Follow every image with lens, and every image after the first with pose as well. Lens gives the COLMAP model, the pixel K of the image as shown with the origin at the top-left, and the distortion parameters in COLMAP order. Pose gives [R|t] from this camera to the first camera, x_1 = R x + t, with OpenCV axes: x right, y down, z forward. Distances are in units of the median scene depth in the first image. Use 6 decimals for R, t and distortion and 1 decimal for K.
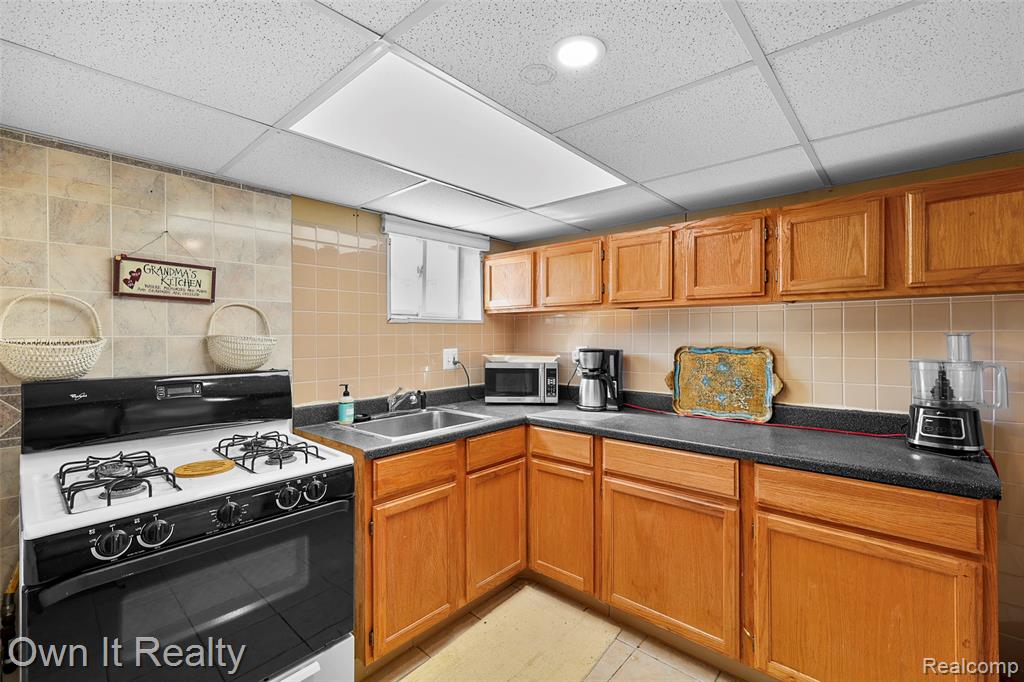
lens RADIAL K [[448.7, 0, 514.3], [0, 448.7, 335.0], [0, 0, 1]] dist [0.001914, -0.000718]
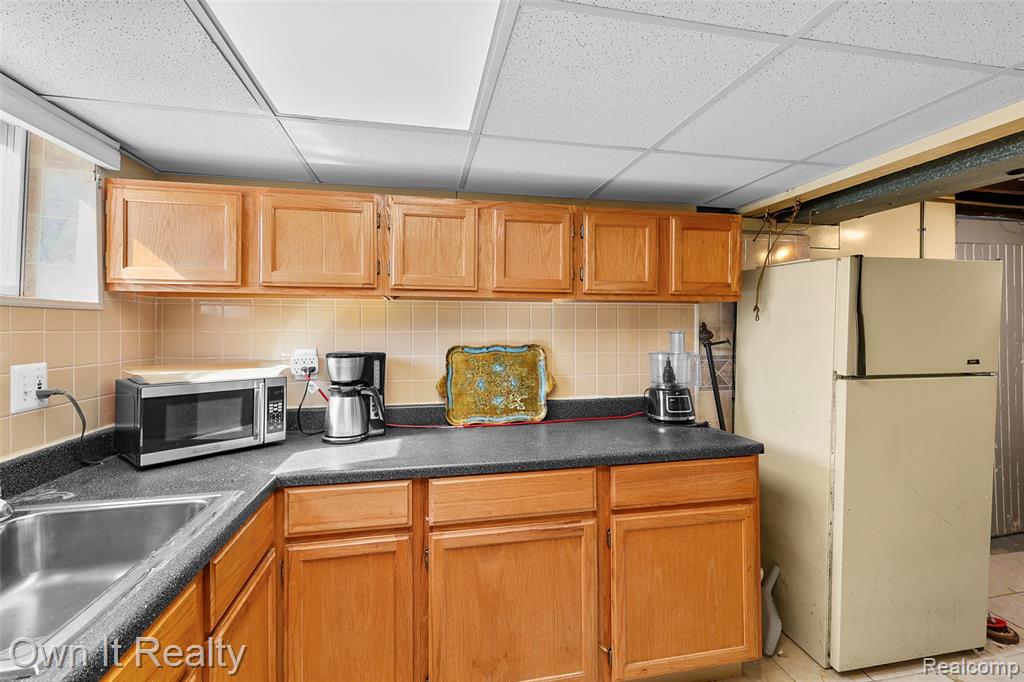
lens RADIAL K [[448.7, 0, 514.3], [0, 448.7, 328.5], [0, 0, 1]] dist [0.001914, -0.000718]
pose [[0.599812, 0.005012, 0.800125, -0.279731], [-0.000870, 0.999984, -0.005612, -0.003316], [-0.800140, 0.002670, 0.599807, 0.461961]]
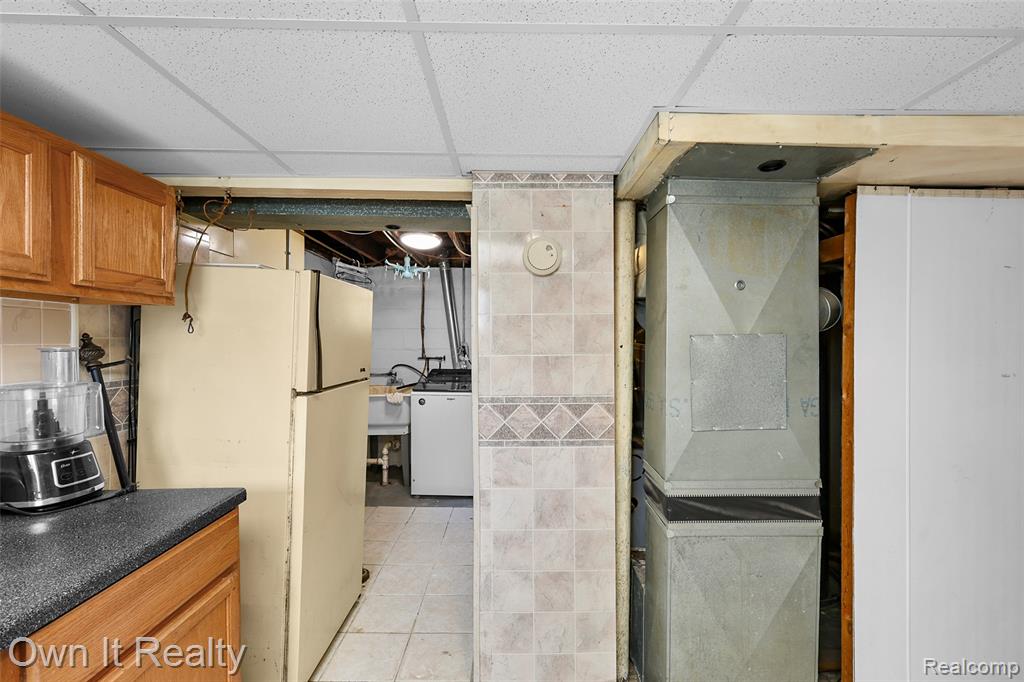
lens RADIAL K [[448.7, 0, 522.6], [0, 448.7, 344.1], [0, 0, 1]] dist [0.001914, -0.000718]
pose [[-0.679604, -0.002857, 0.733573, -0.106238], [0.000840, 0.999989, 0.004673, -0.010528], [-0.733579, 0.003792, -0.679594, 0.735498]]
